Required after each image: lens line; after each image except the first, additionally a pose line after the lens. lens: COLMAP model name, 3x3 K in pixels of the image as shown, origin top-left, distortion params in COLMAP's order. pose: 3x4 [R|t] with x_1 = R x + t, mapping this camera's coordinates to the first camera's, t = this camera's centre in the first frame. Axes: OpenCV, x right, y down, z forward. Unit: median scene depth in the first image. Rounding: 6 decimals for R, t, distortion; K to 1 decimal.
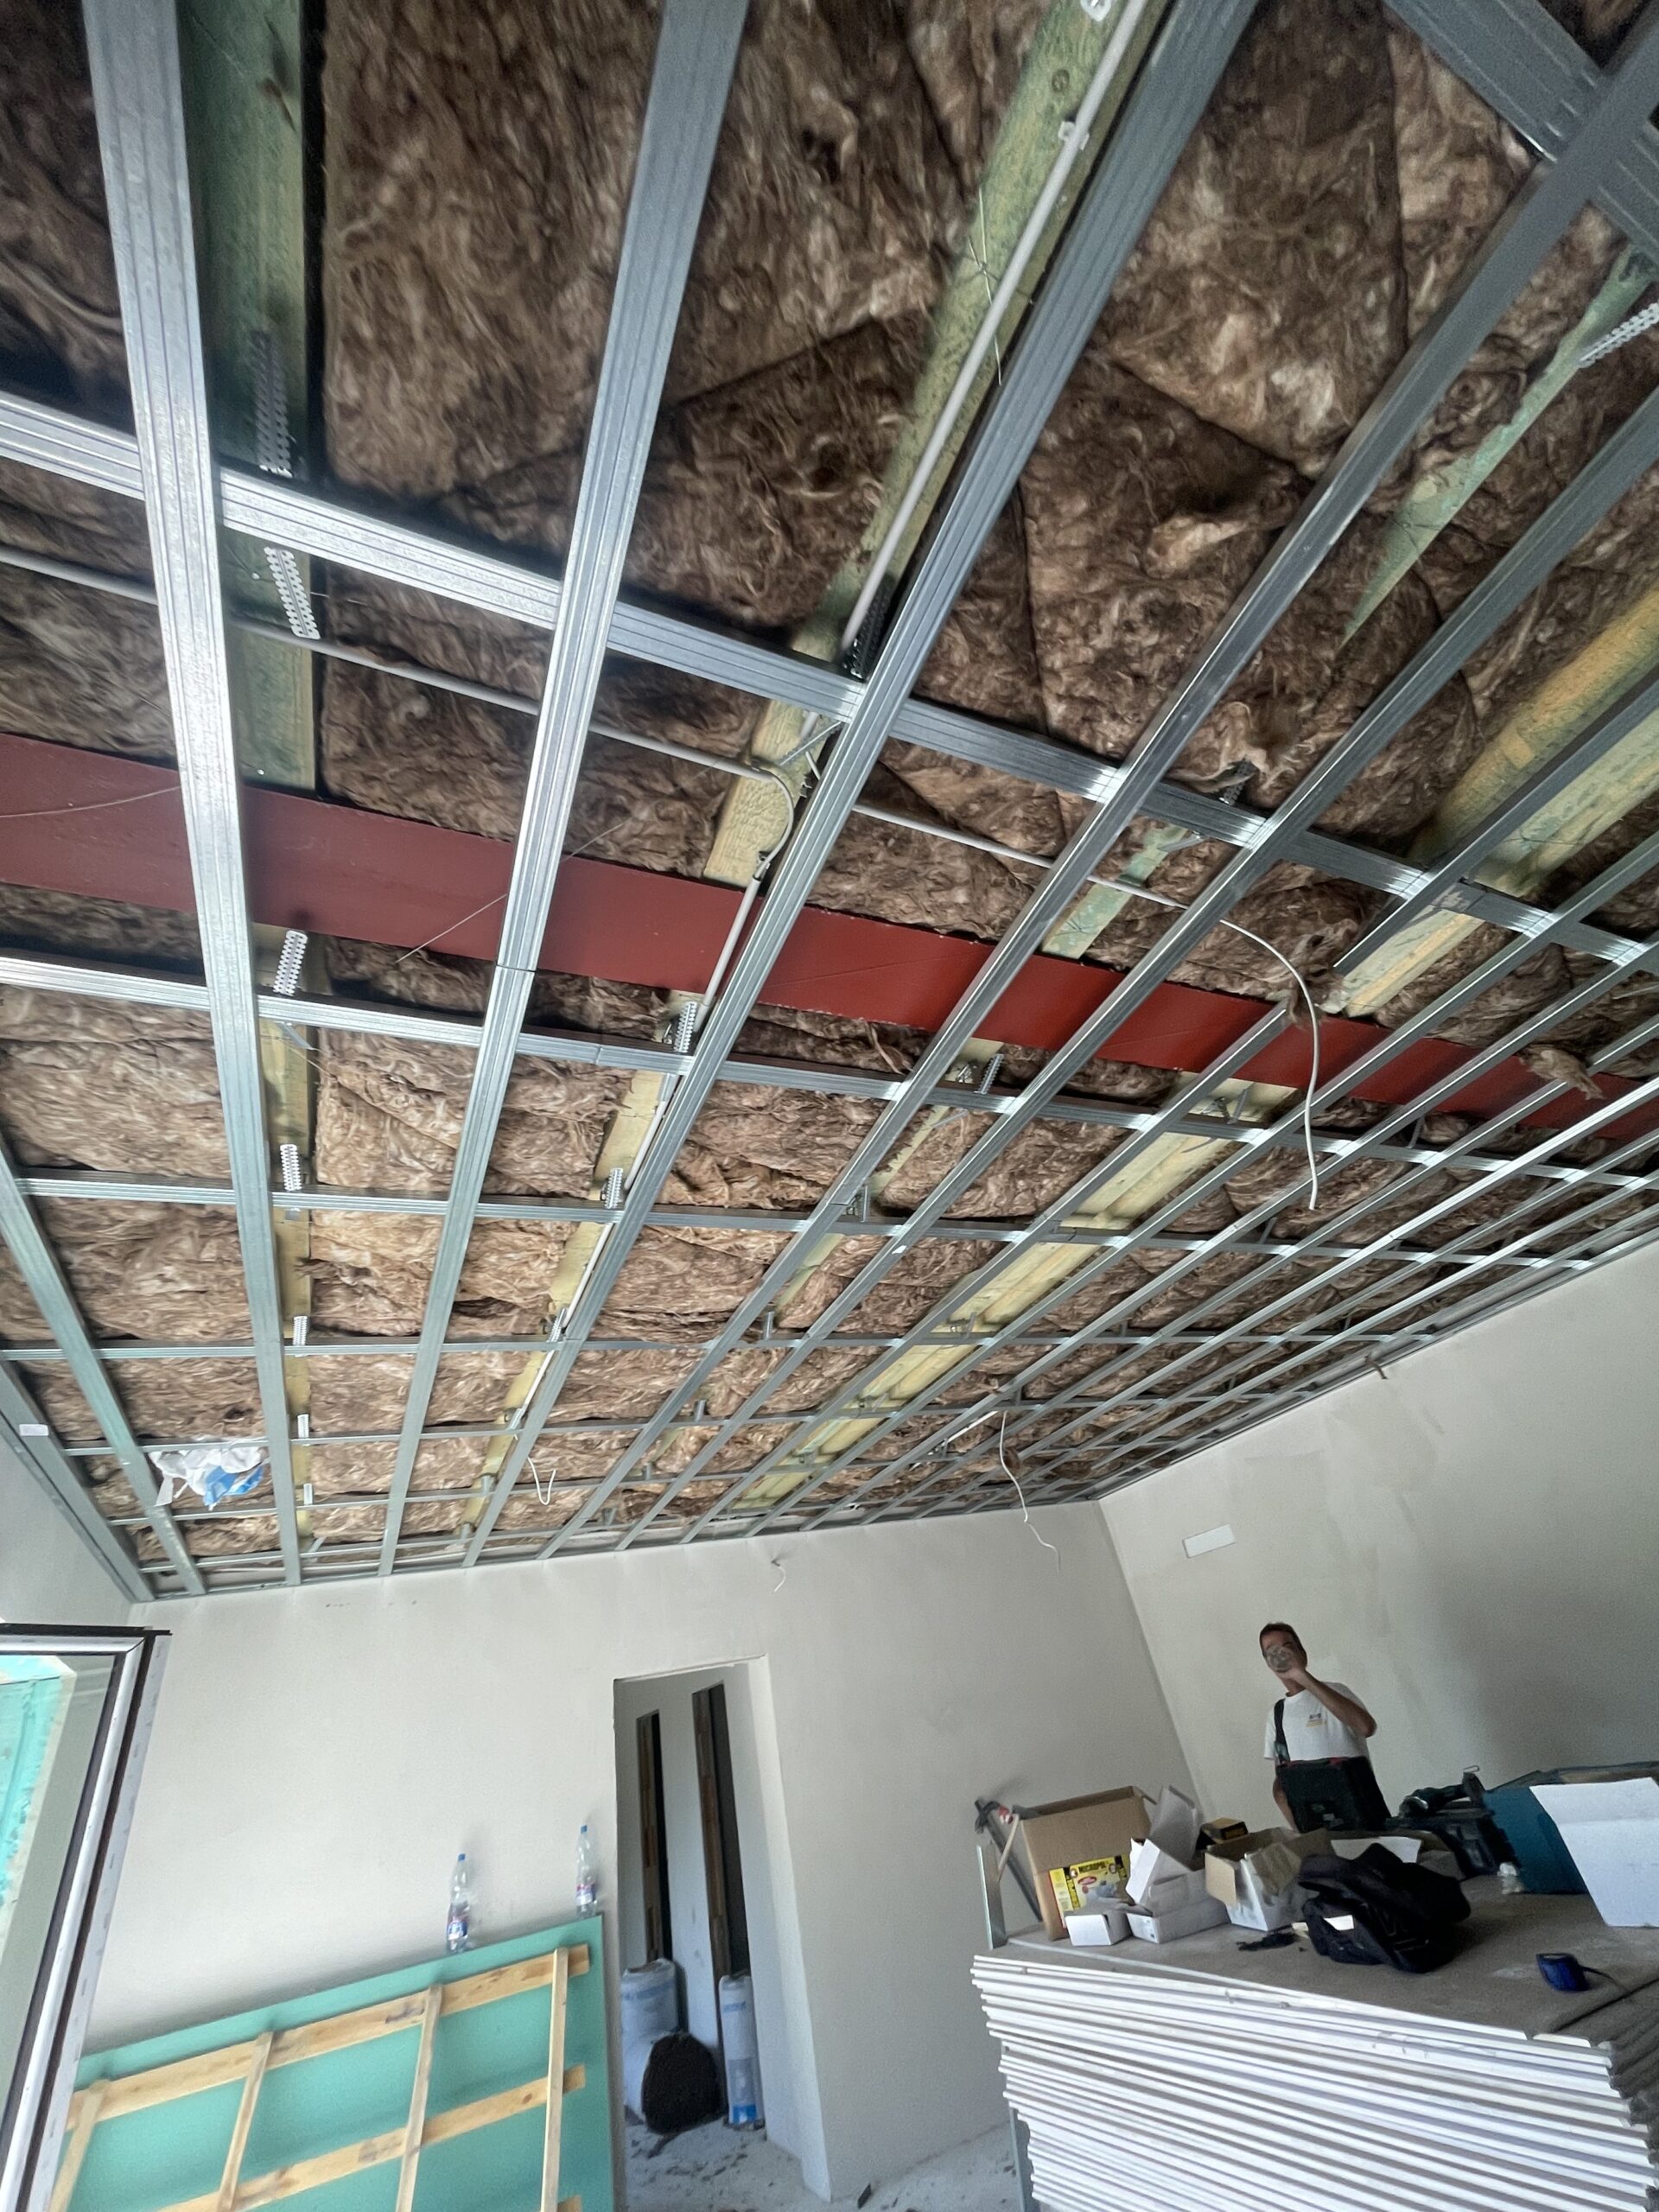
lens RADIAL K [[890.4, 0, 833.7], [0, 890.4, 1107.3], [0, 0, 1]] dist [-0.002828, 0.000141]
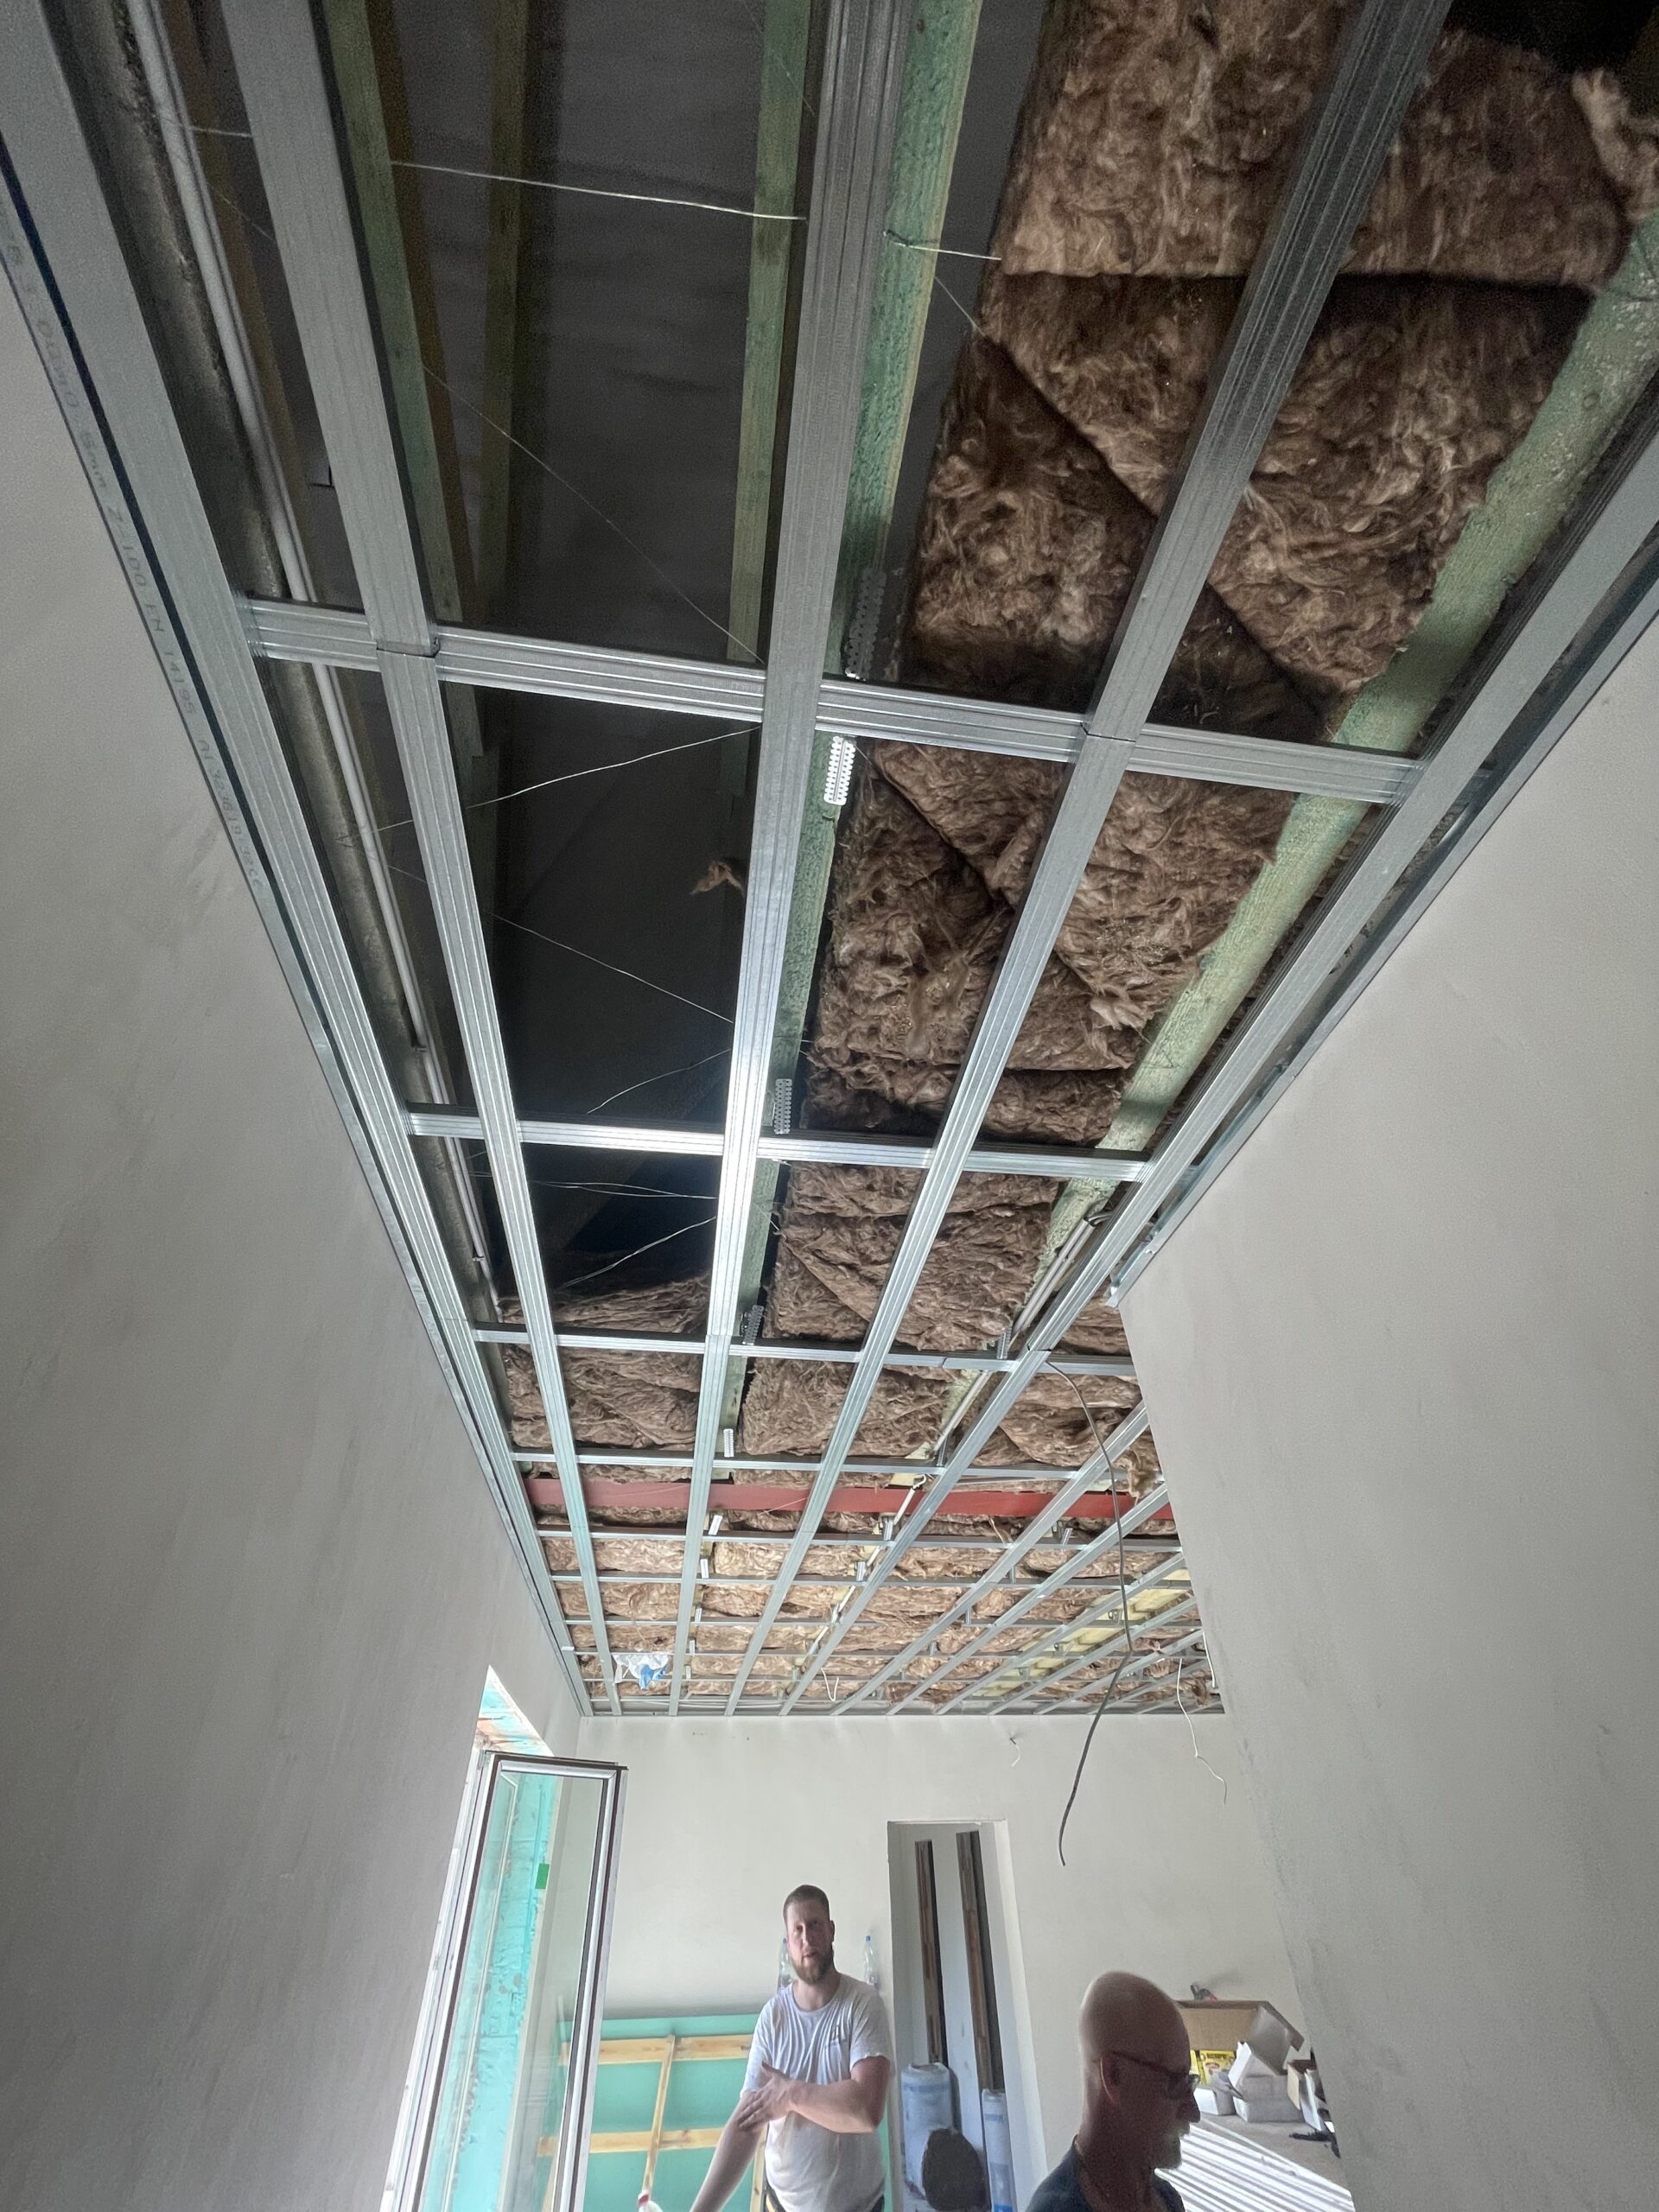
lens RADIAL K [[890.4, 0, 833.7], [0, 890.4, 1107.3], [0, 0, 1]] dist [-0.002828, 0.000141]
pose [[0.952382, -0.053146, -0.300241, 0.184413], [0.030934, 0.996453, -0.078257, -0.447901], [0.303335, 0.065243, 0.950648, -0.501479]]
